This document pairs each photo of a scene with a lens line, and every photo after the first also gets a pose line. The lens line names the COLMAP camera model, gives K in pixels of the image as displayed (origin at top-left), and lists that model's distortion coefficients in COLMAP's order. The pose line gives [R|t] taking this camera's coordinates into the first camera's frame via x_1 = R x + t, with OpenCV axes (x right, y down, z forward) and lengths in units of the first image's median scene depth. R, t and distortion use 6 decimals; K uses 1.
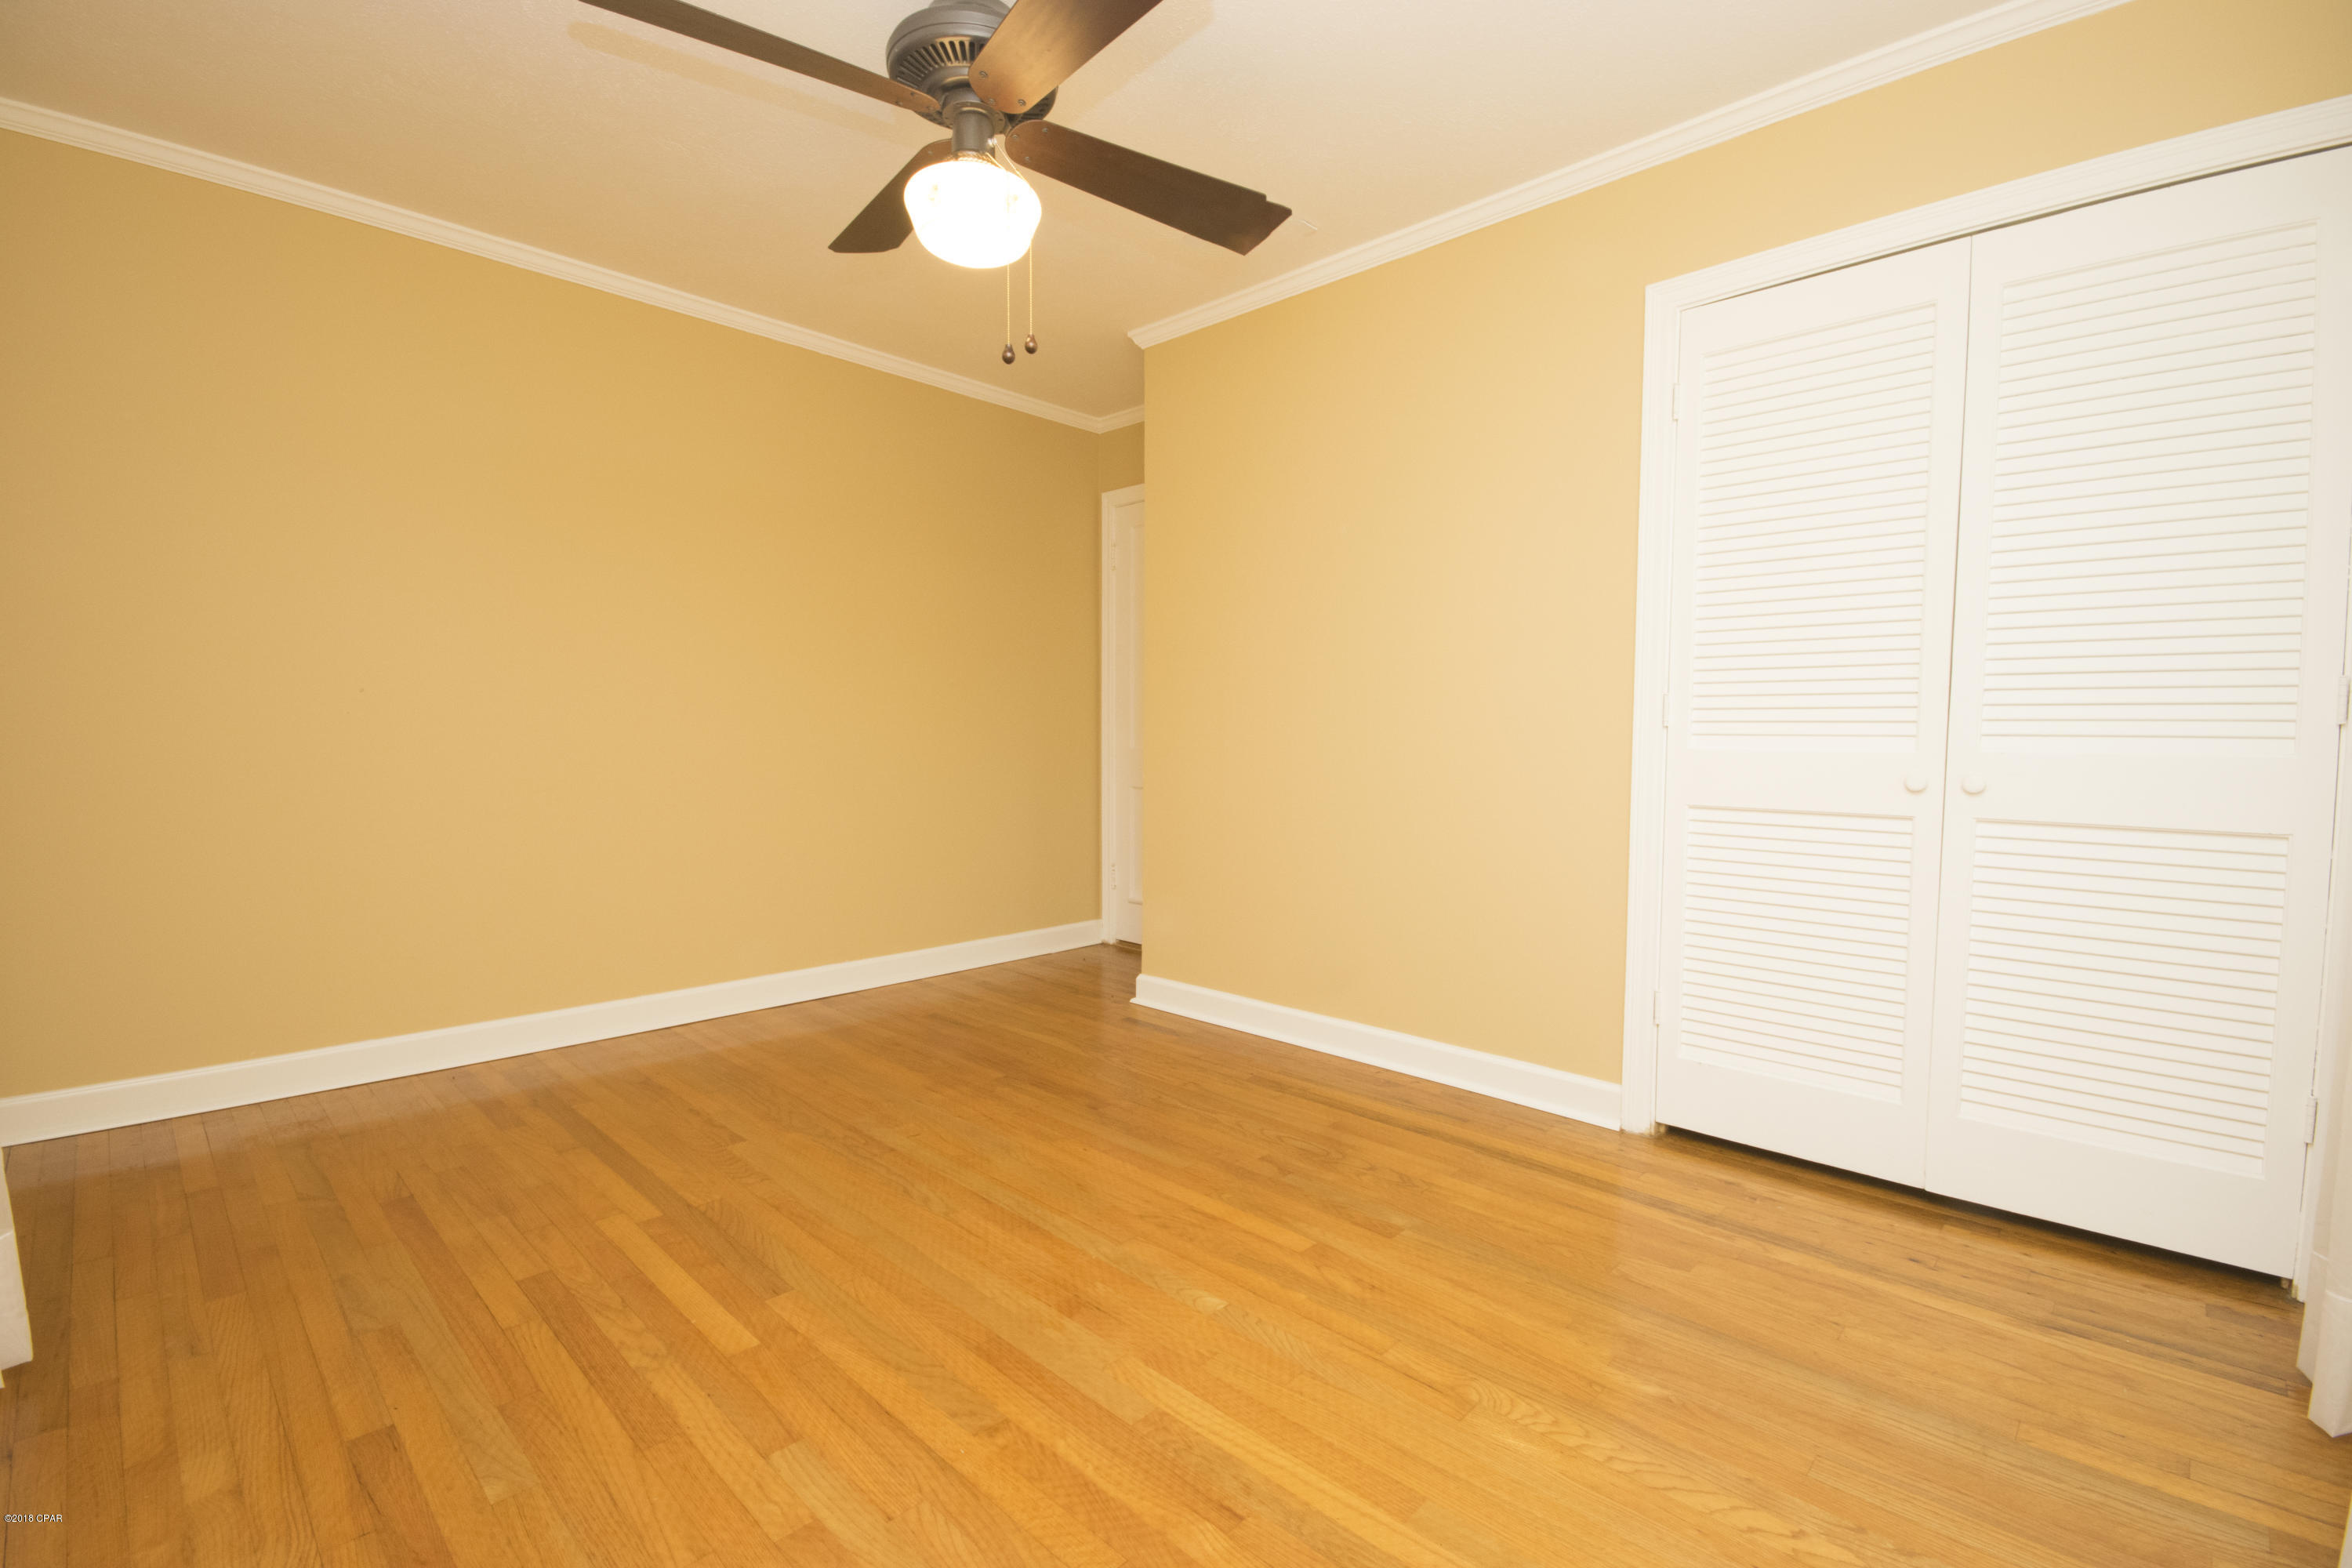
lens RADIAL K [[1025.3, 0, 1176.0], [0, 1025.3, 784.0], [0, 0, 1]] dist [0.002564, -0.006932]
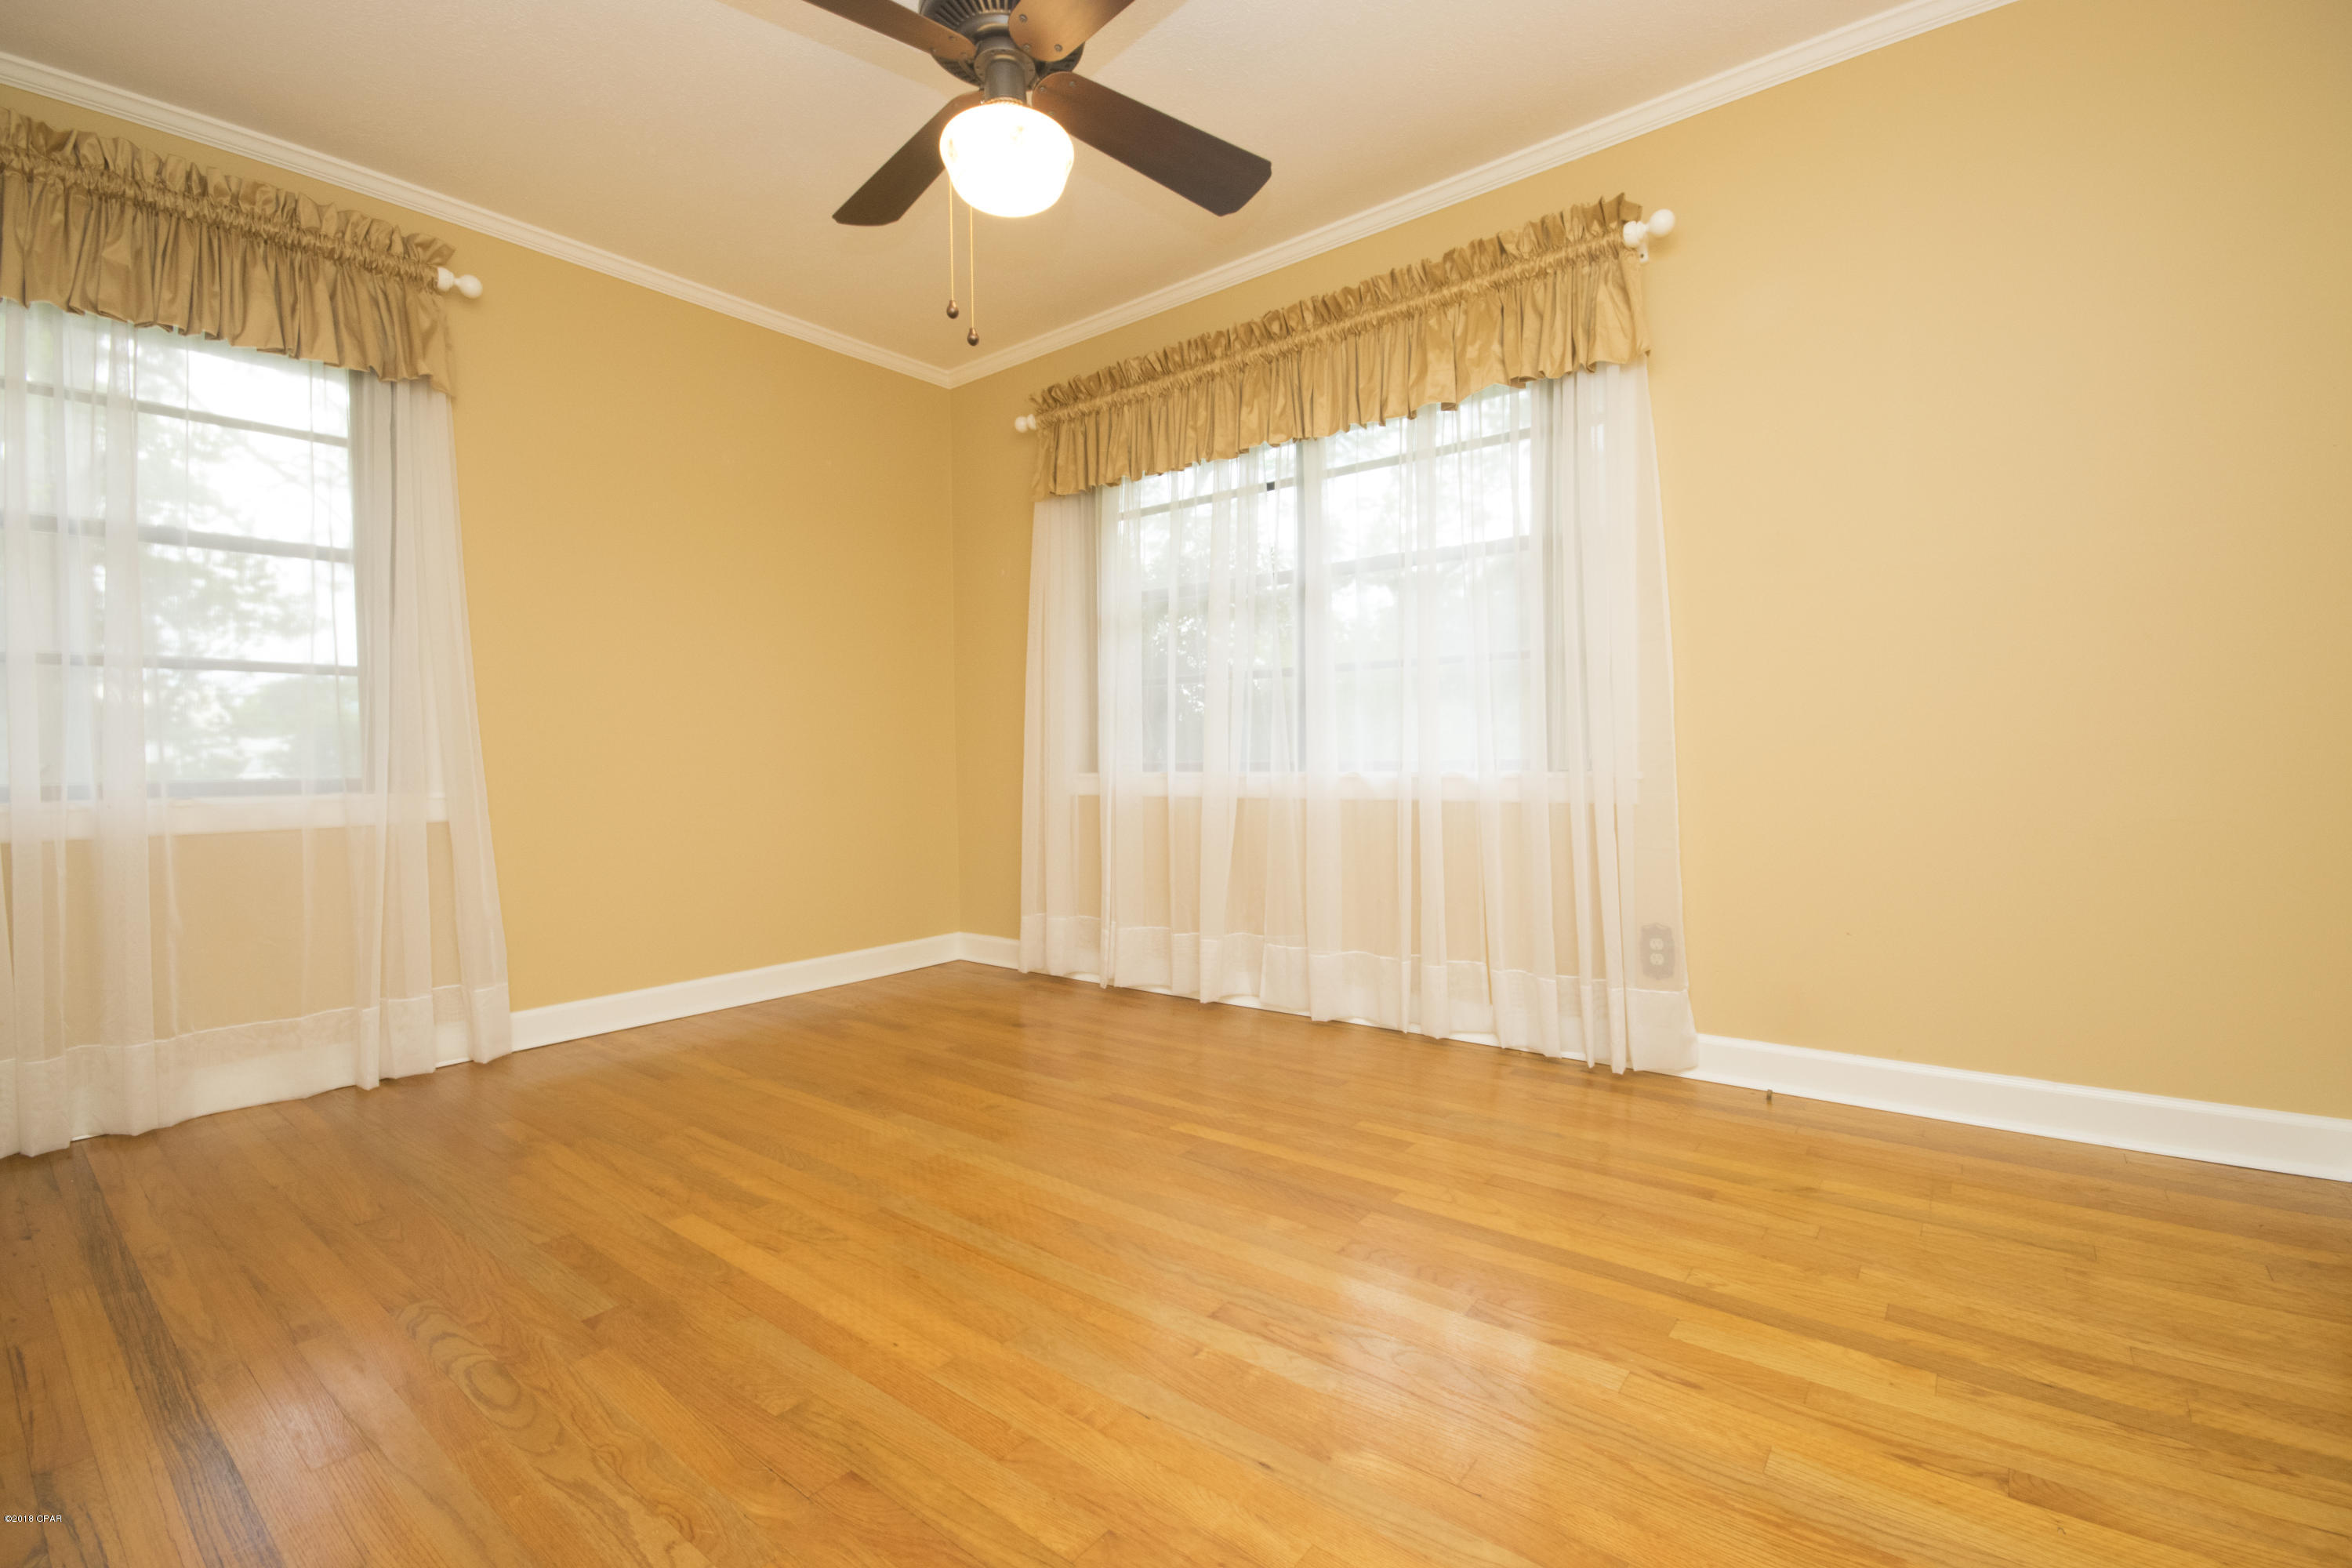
lens RADIAL K [[1025.3, 0, 1176.0], [0, 1025.3, 784.0], [0, 0, 1]] dist [0.002564, -0.006932]
pose [[-0.996361, 0.010704, -0.084557, -0.197588], [0.005136, 0.997820, 0.065789, -0.000231], [0.085077, 0.065116, -0.994244, 1.580343]]
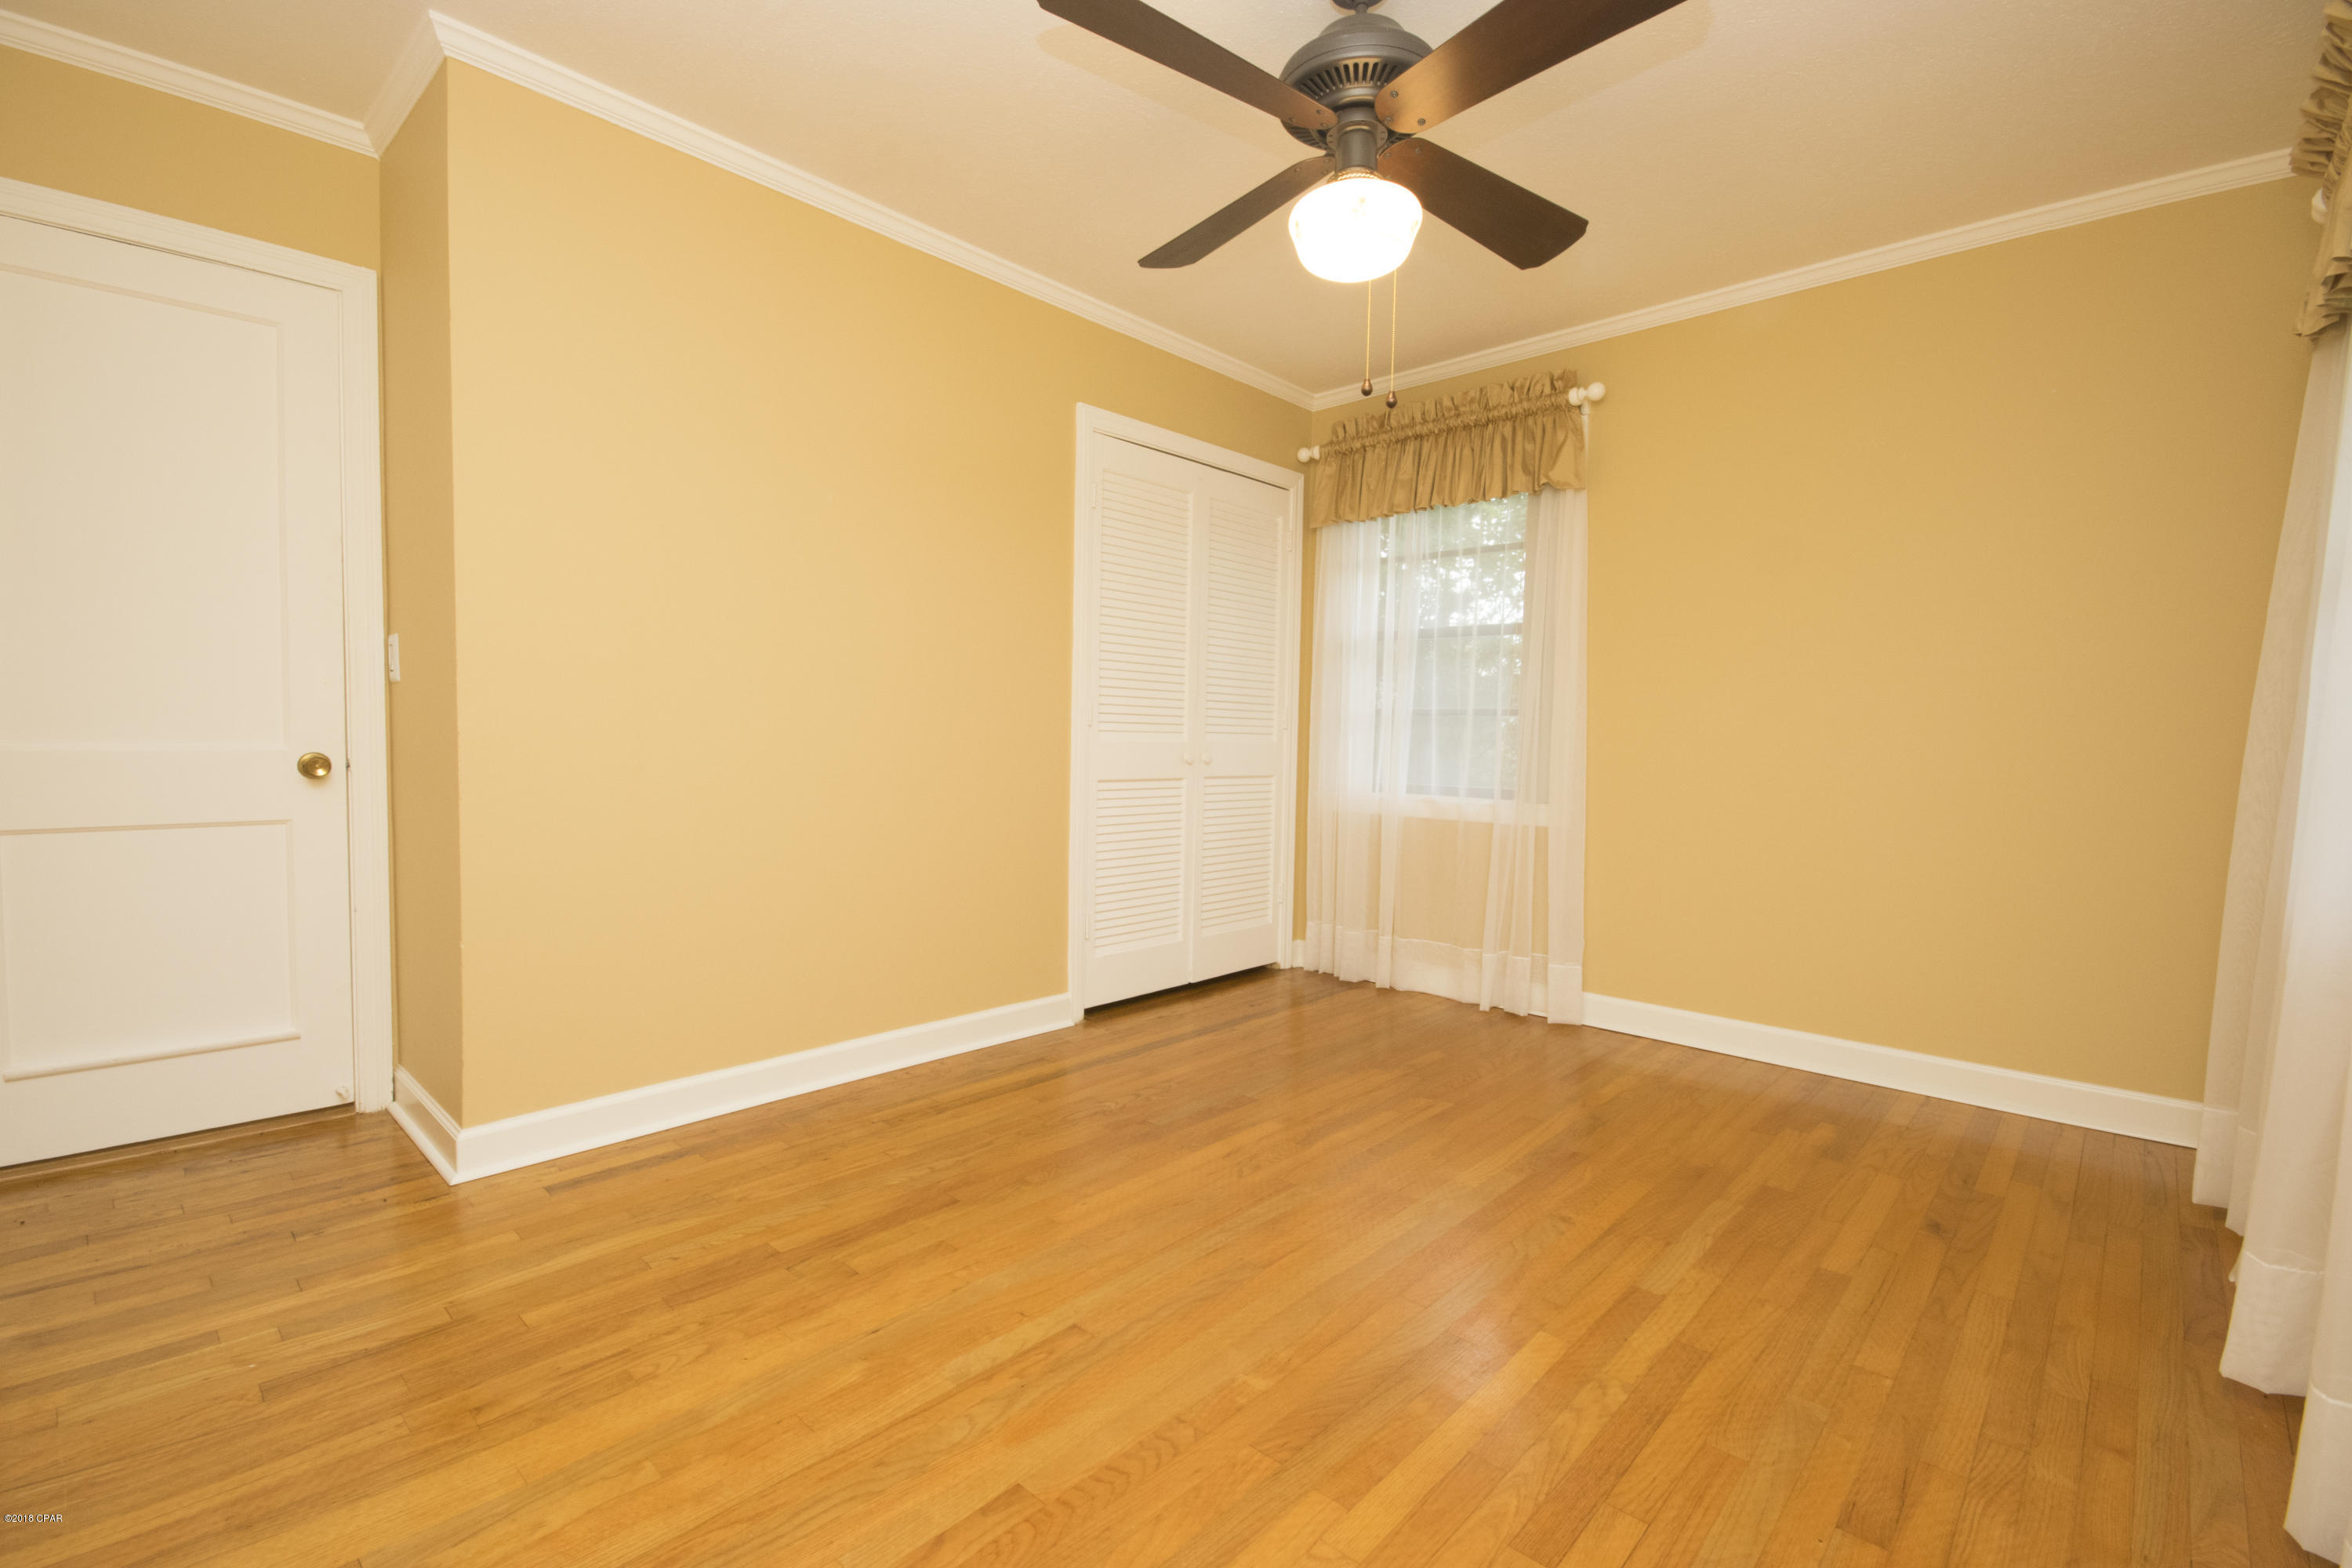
lens RADIAL K [[1025.3, 0, 1176.0], [0, 1025.3, 784.0], [0, 0, 1]] dist [0.002564, -0.006932]
pose [[-0.004467, -0.053021, 0.998583, -0.948151], [0.032095, 0.998071, 0.053137, -0.047065], [-0.999475, 0.032287, -0.002757, 0.912820]]
